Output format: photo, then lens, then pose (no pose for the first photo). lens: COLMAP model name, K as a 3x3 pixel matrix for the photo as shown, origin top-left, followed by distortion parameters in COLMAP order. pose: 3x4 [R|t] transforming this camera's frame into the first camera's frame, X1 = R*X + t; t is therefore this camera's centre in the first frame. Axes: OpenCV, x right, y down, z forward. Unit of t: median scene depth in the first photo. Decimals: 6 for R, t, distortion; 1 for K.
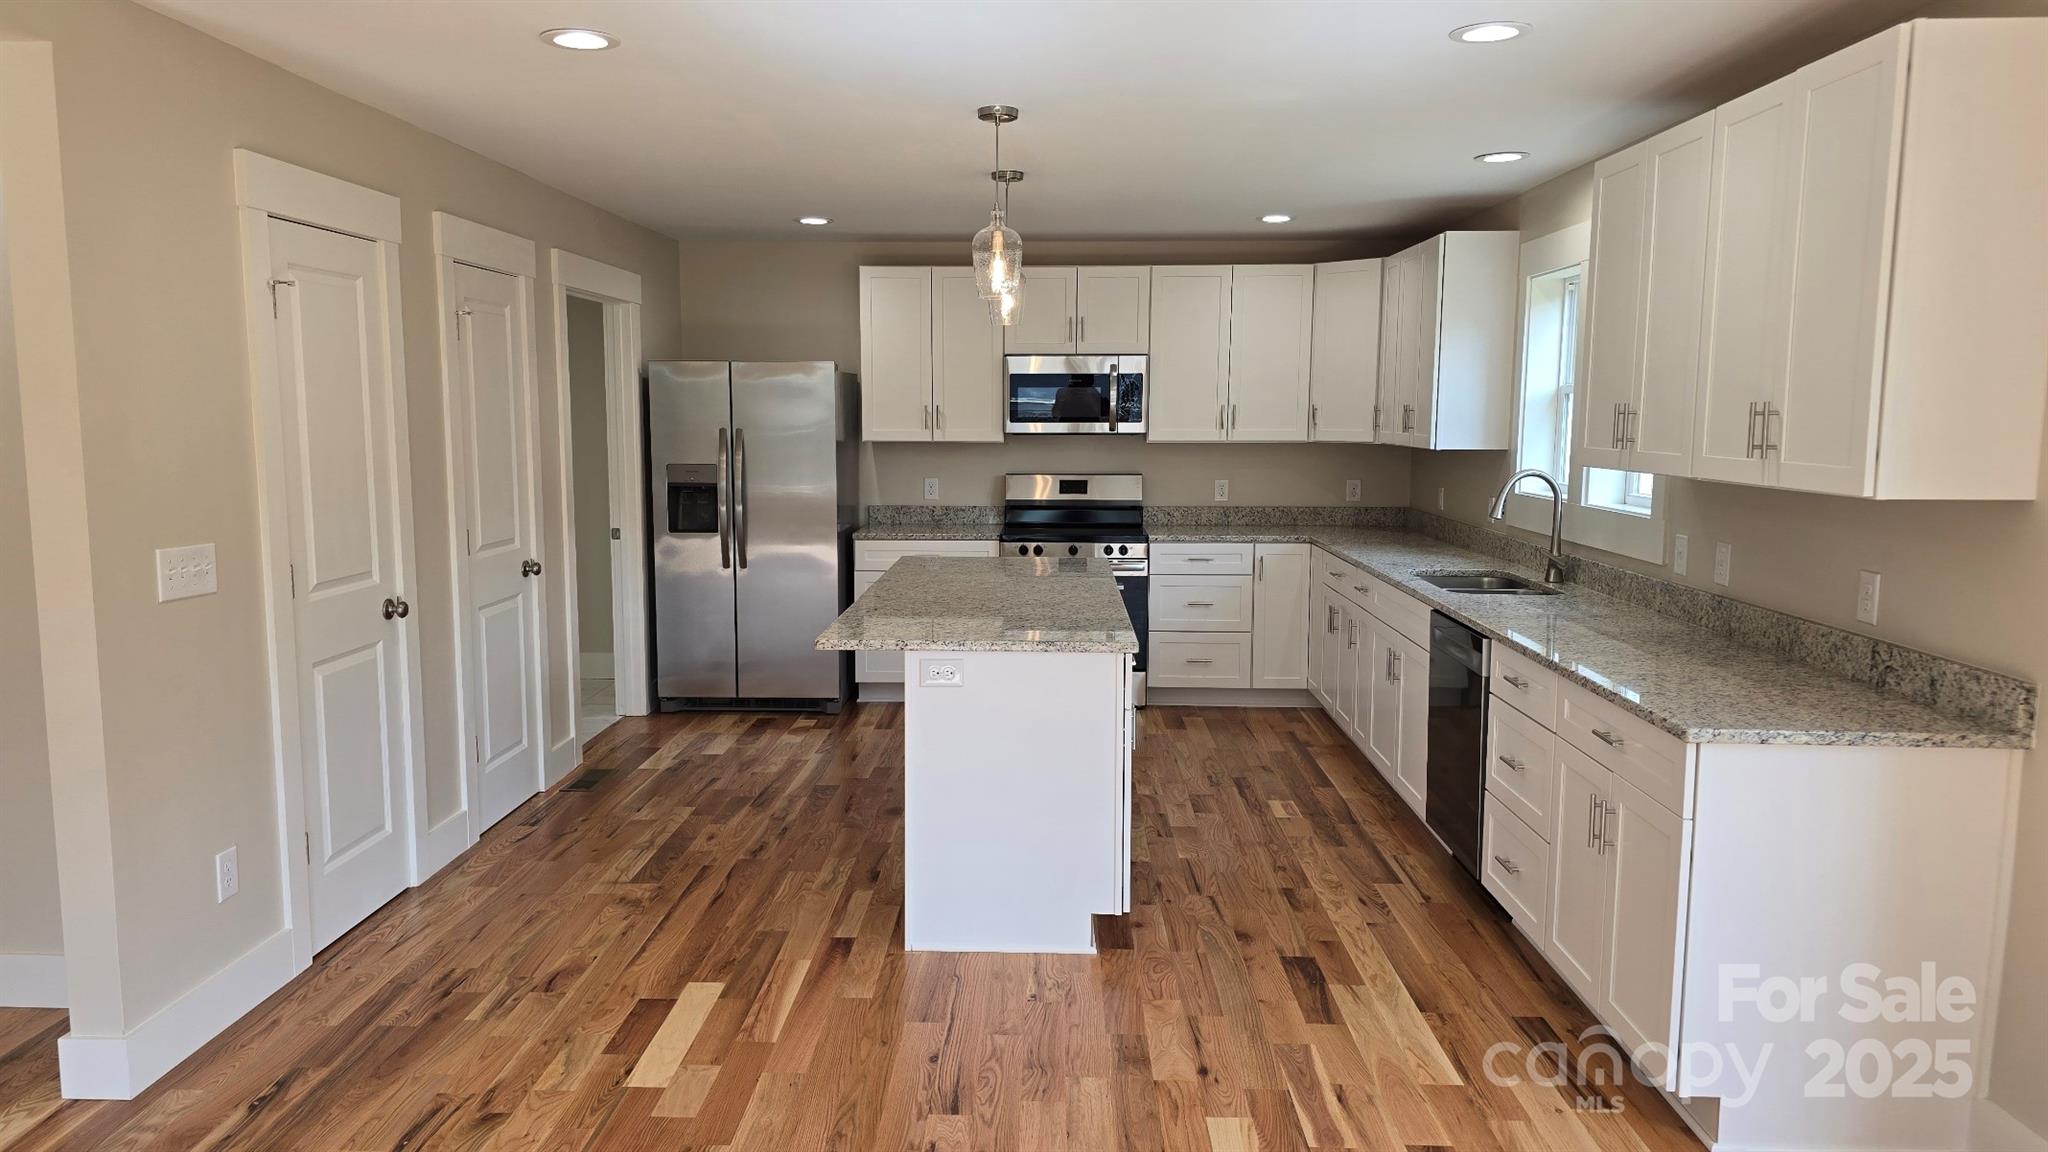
lens RADIAL K [[1390.1, 0, 1009.0], [0, 1390.1, 578.0], [0, 0, 1]] dist [0.097463, -0.121914]
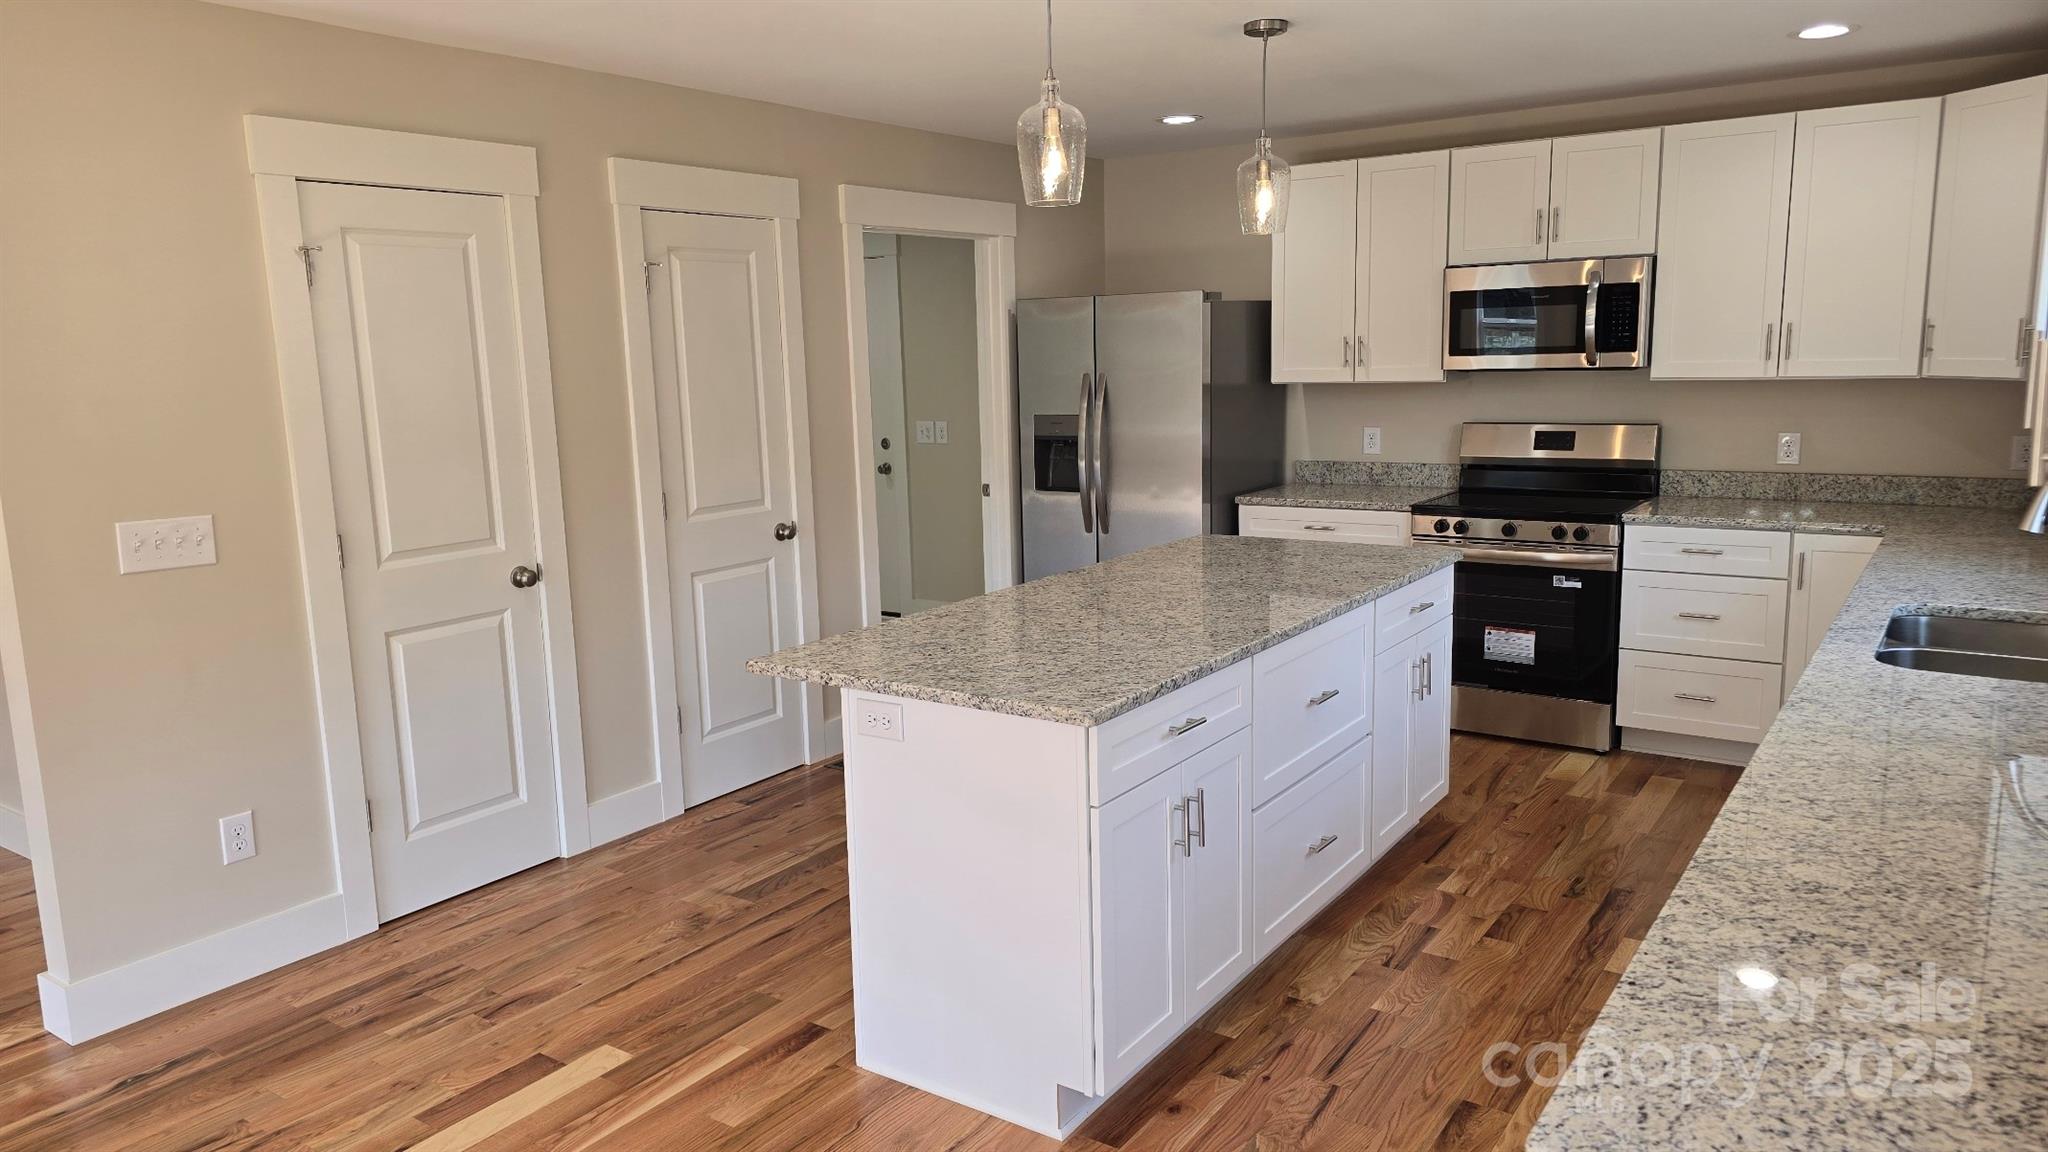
lens RADIAL K [[1390.1, 0, 1009.0], [0, 1390.1, 578.0], [0, 0, 1]] dist [0.097463, -0.121914]
pose [[0.836377, 0.067187, -0.544022, 0.239236], [-0.037345, 0.997138, 0.065734, -0.034695], [0.546881, -0.034662, 0.836492, 0.237919]]
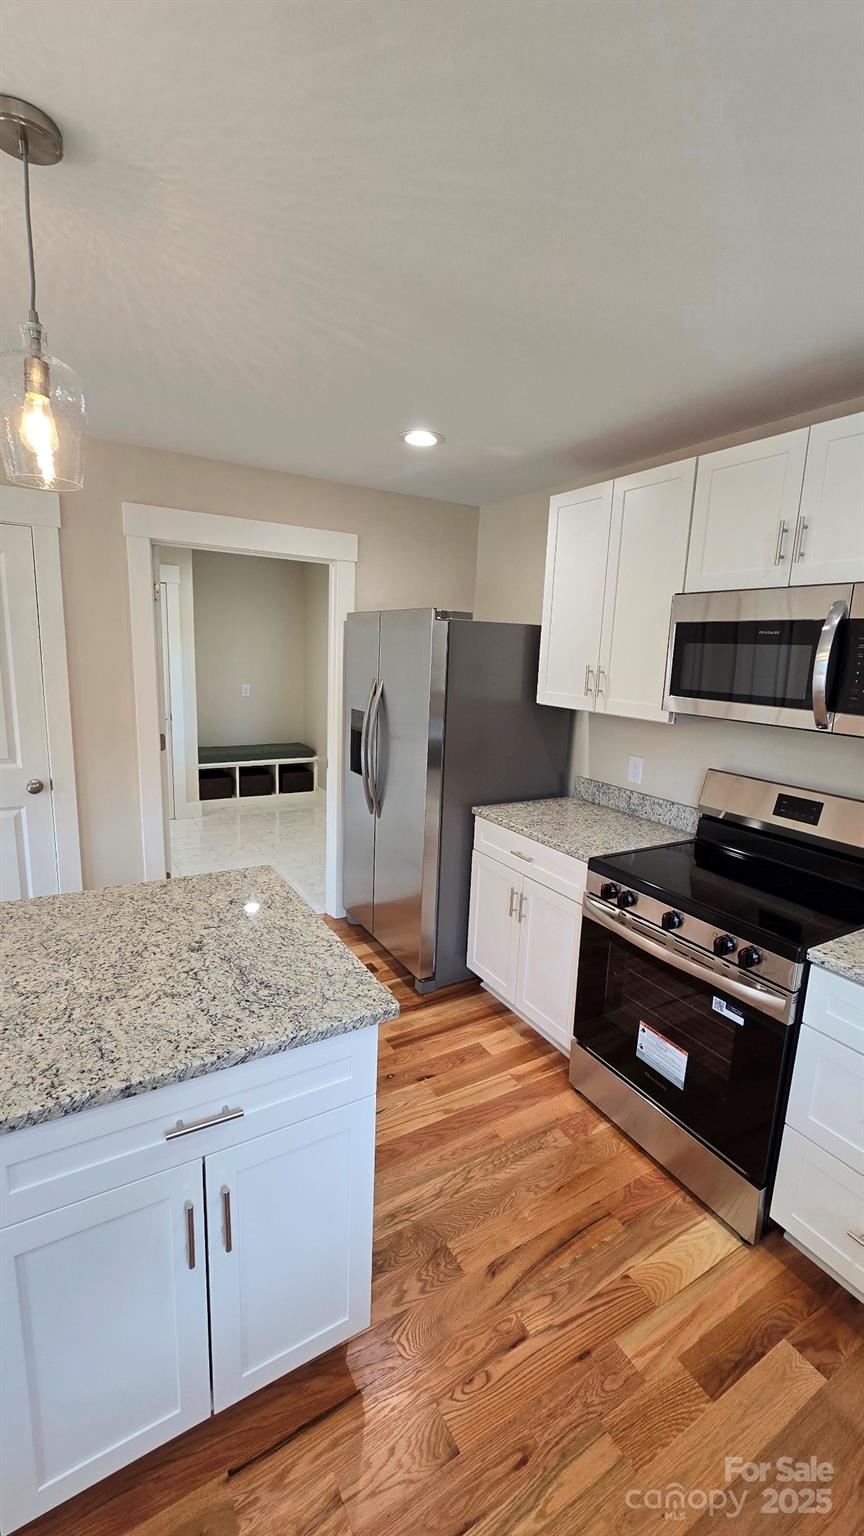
lens RADIAL K [[631.1, 0, 441.8], [0, 631.1, 771.7], [0, 0, 1]] dist [-0.001321, -0.000076]
pose [[0.540766, 0.182082, -0.821229, 0.208348], [-0.141336, 0.982079, 0.124678, -0.104761], [0.829214, 0.048648, 0.556810, 0.790841]]
